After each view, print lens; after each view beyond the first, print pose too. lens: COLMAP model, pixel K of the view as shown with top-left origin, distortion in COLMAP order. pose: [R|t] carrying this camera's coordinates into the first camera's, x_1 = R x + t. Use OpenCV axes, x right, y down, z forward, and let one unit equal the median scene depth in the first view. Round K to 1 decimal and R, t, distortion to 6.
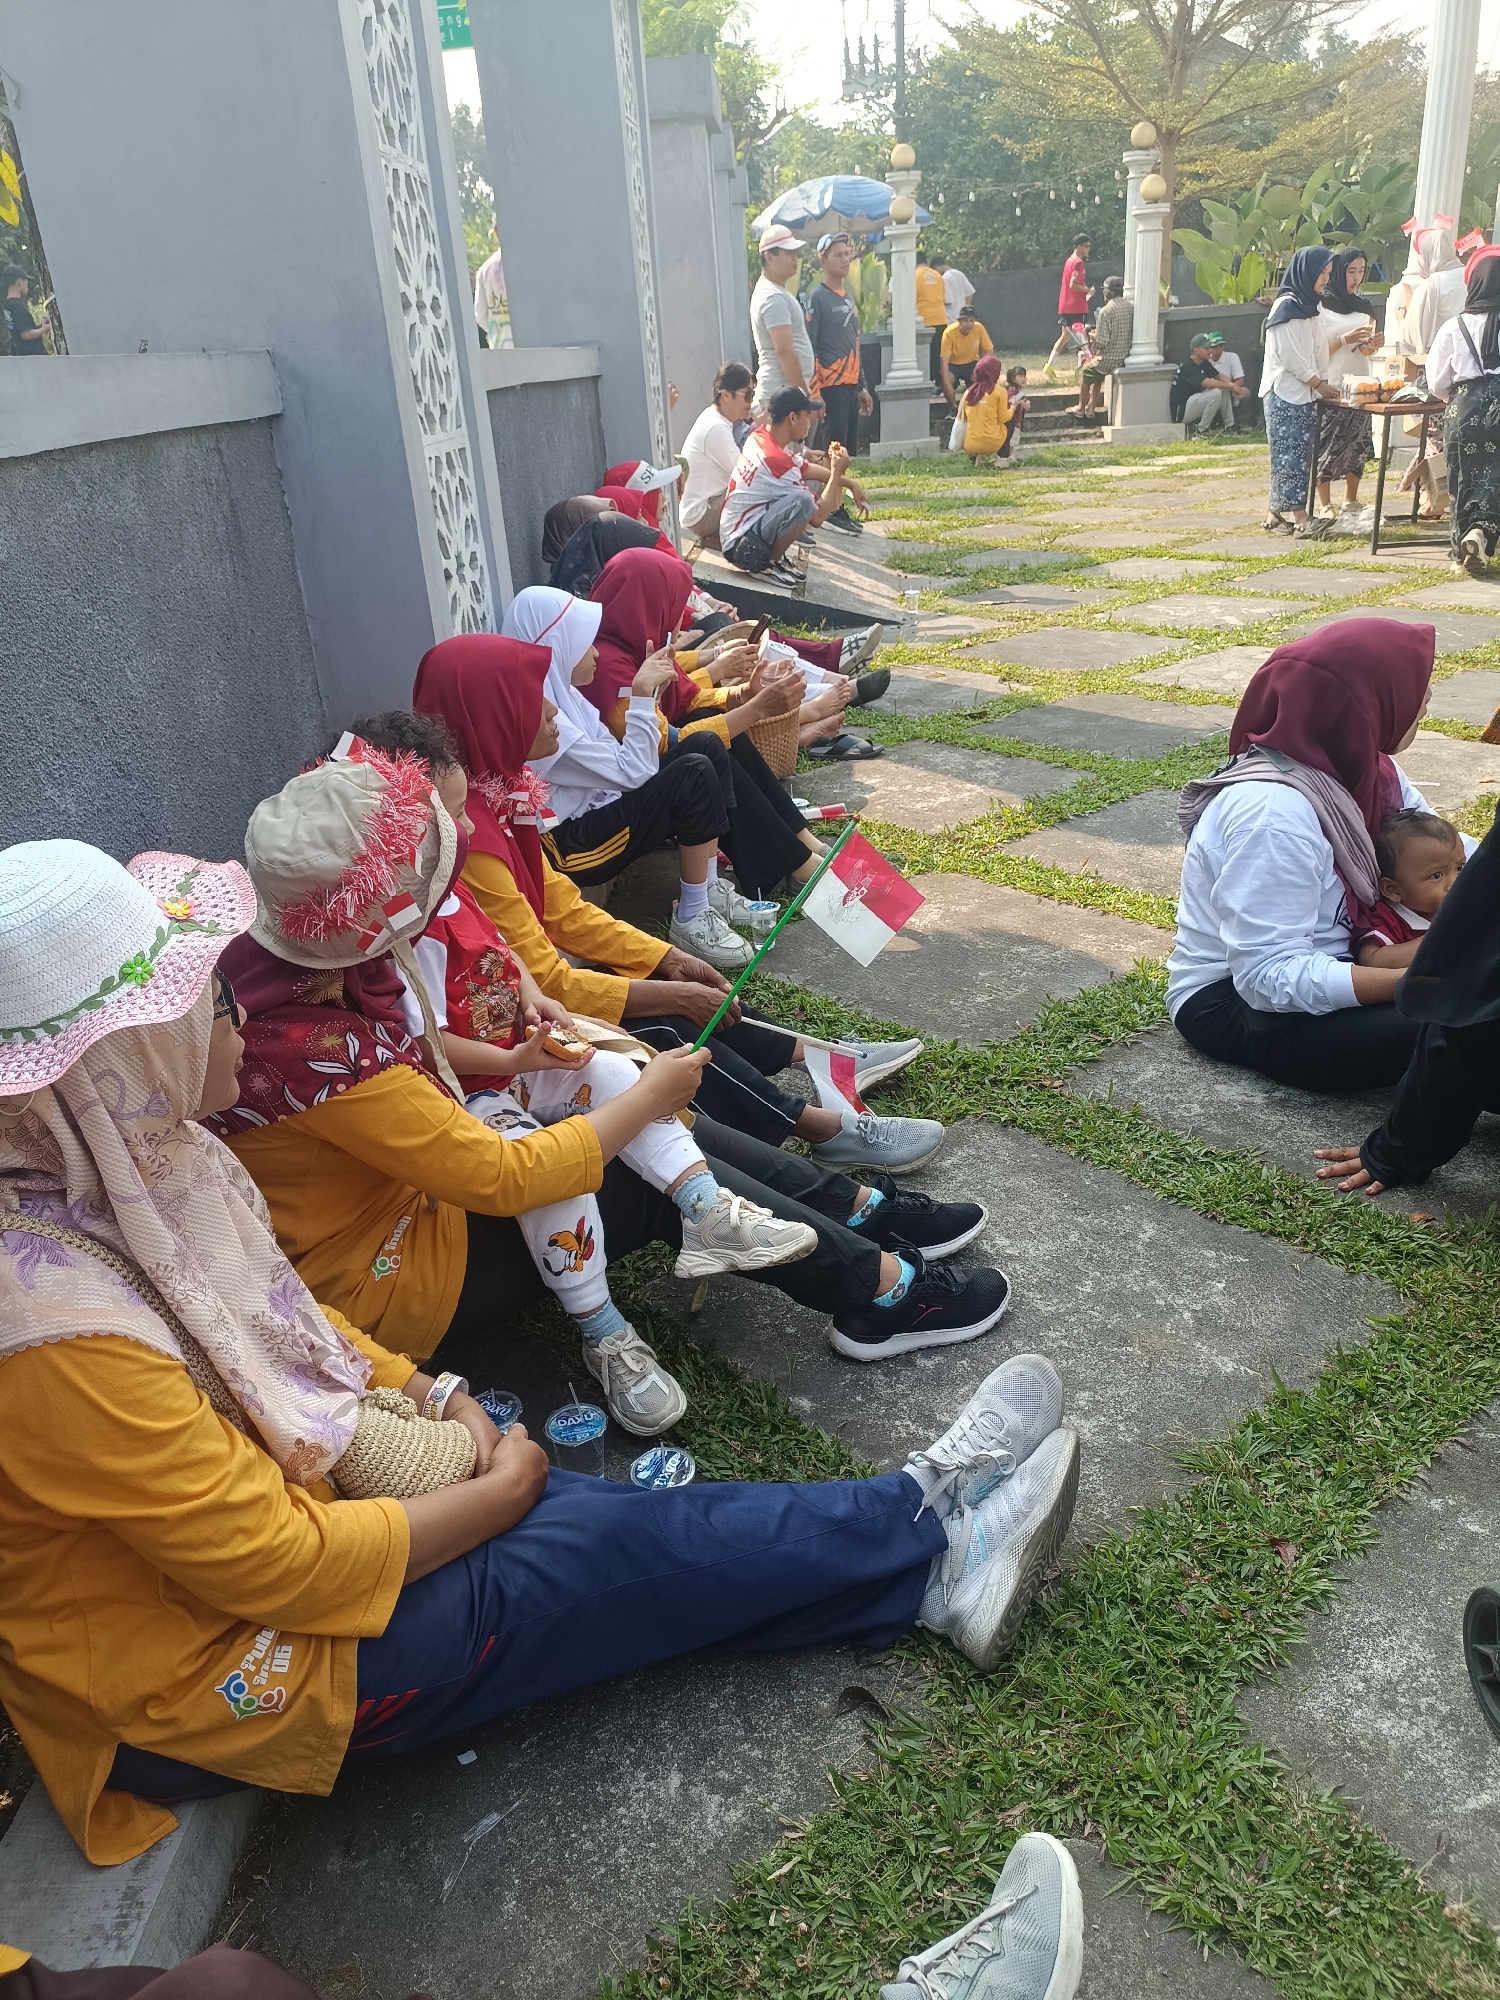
lens RADIAL K [[1465.5, 0, 750.0], [0, 1465.5, 1000.0], [0, 0, 1]] dist [0.061066, -0.068551]
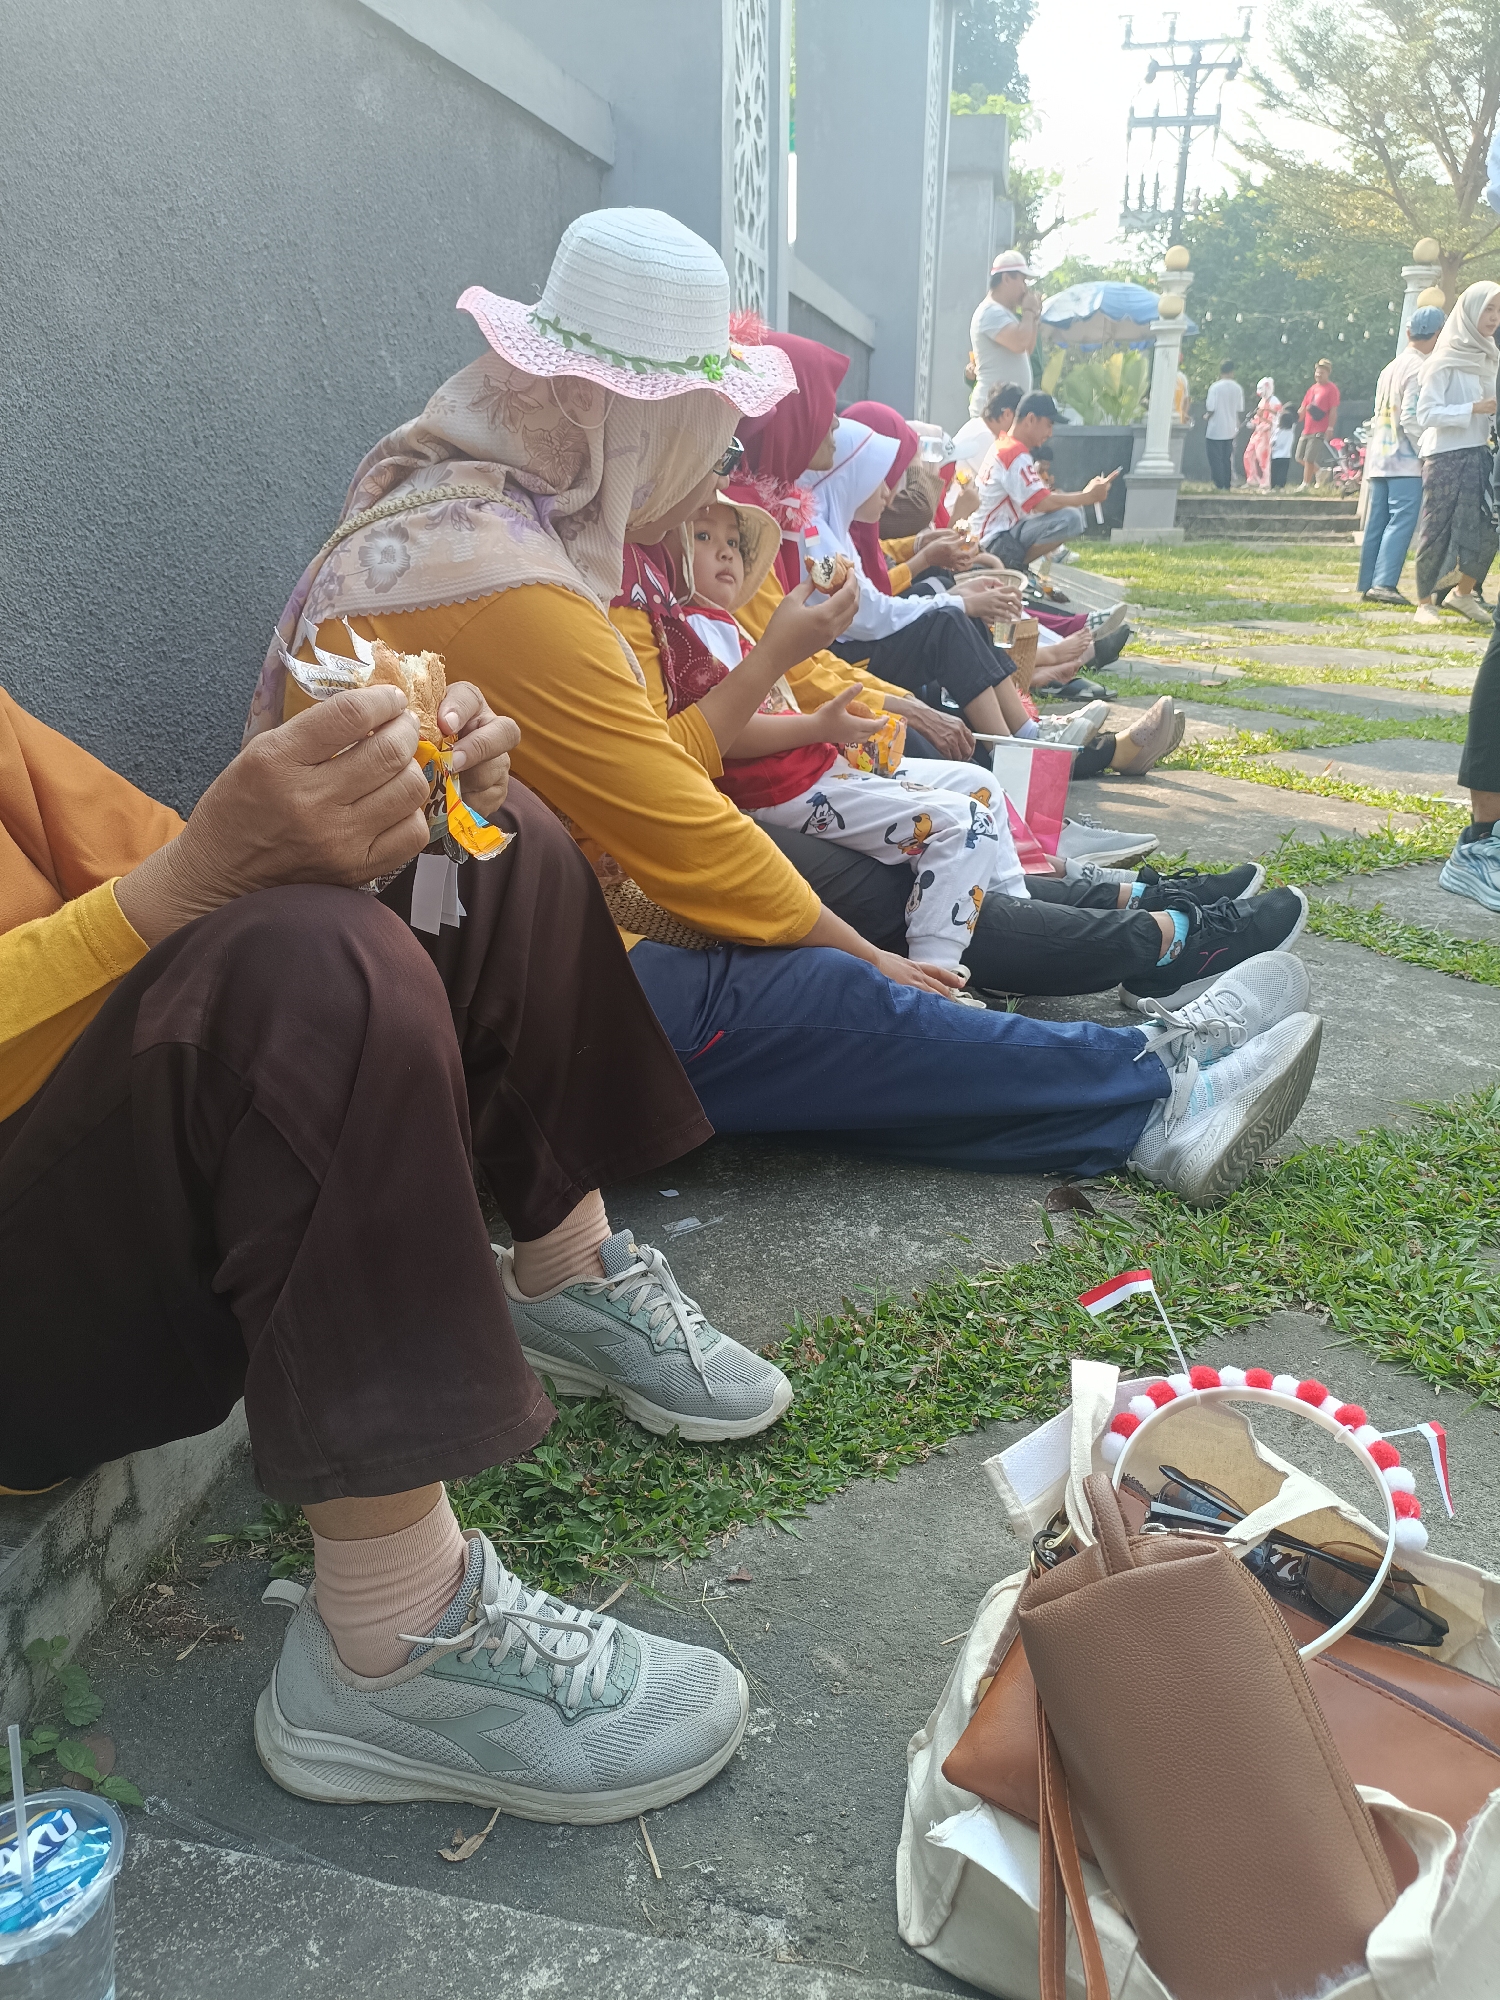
lens RADIAL K [[1465.5, 0, 750.0], [0, 1465.5, 1000.0], [0, 0, 1]] dist [0.061066, -0.068551]
pose [[0.985478, 0.120545, -0.119592, -0.009703], [-0.129123, 0.989379, -0.066751, 0.129349], [0.110276, 0.081224, 0.990577, 0.002045]]
